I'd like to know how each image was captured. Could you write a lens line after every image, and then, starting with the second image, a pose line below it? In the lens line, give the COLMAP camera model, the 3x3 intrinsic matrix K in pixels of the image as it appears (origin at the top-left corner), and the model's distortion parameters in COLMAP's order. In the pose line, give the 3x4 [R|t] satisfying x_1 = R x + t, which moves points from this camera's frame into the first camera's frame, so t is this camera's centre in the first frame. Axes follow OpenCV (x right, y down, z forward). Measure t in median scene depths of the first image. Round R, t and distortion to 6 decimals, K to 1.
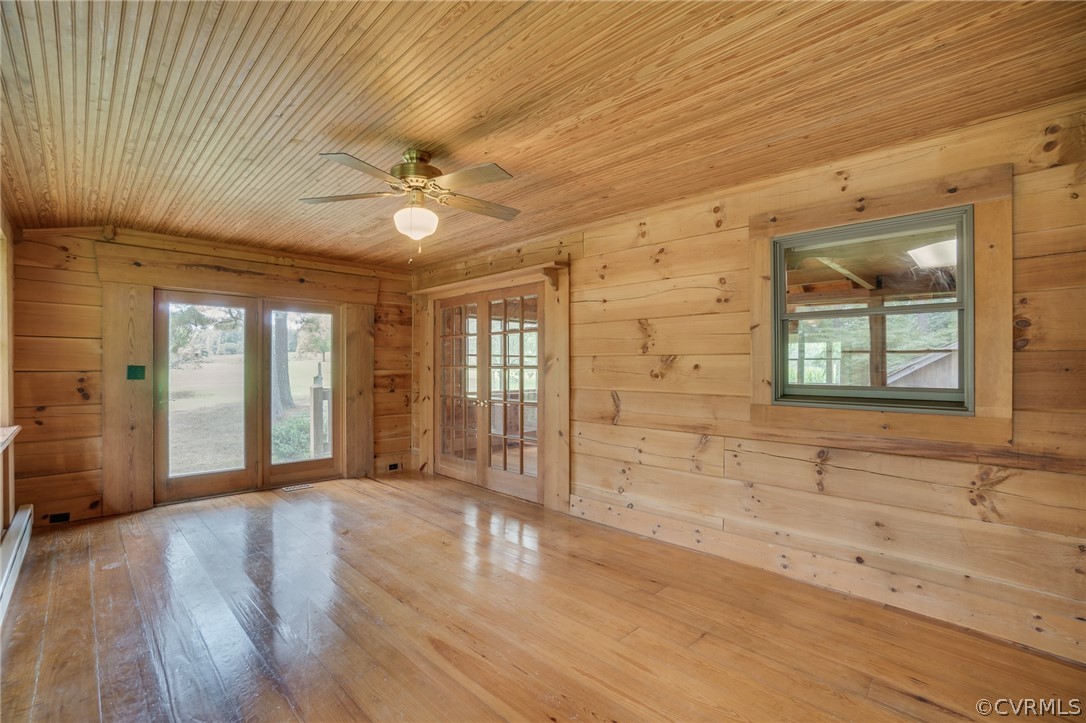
lens RADIAL K [[483.6, 0, 542.5], [0, 483.6, 360.3], [0, 0, 1]] dist [-0.022917, 0.005589]
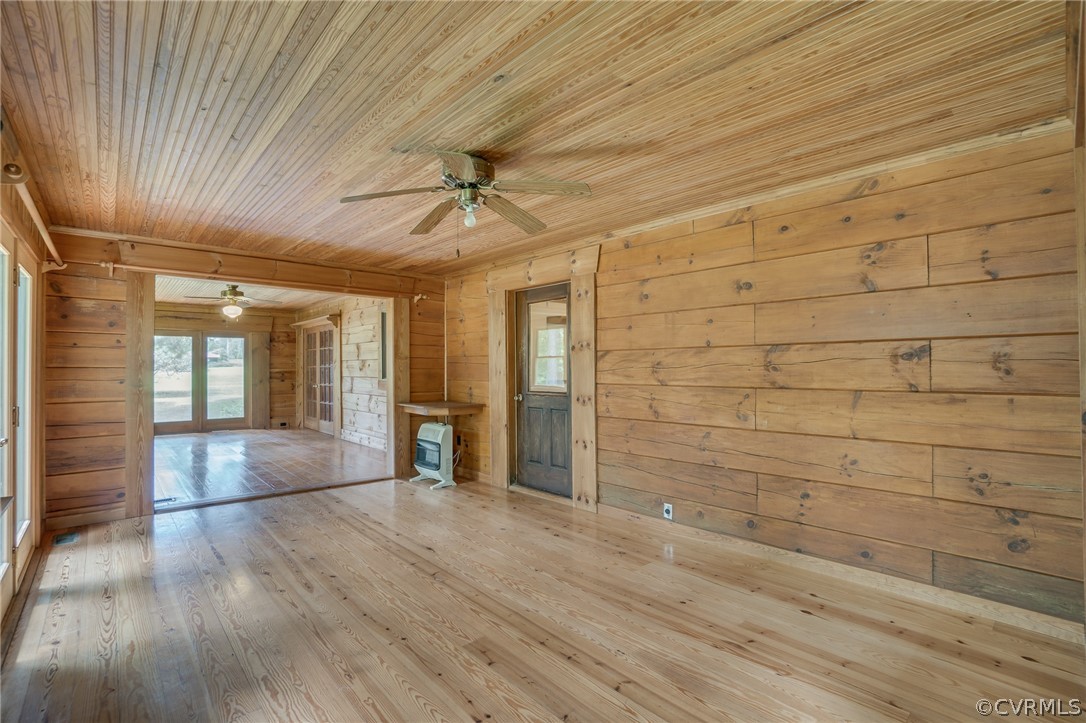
lens RADIAL K [[483.6, 0, 543.5], [0, 483.6, 364.2], [0, 0, 1]] dist [-0.022917, 0.005589]
pose [[0.998714, -0.007781, -0.050104, 0.738437], [0.008422, 0.999885, 0.012604, -0.010554], [0.050001, -0.013010, 0.998664, -0.706513]]
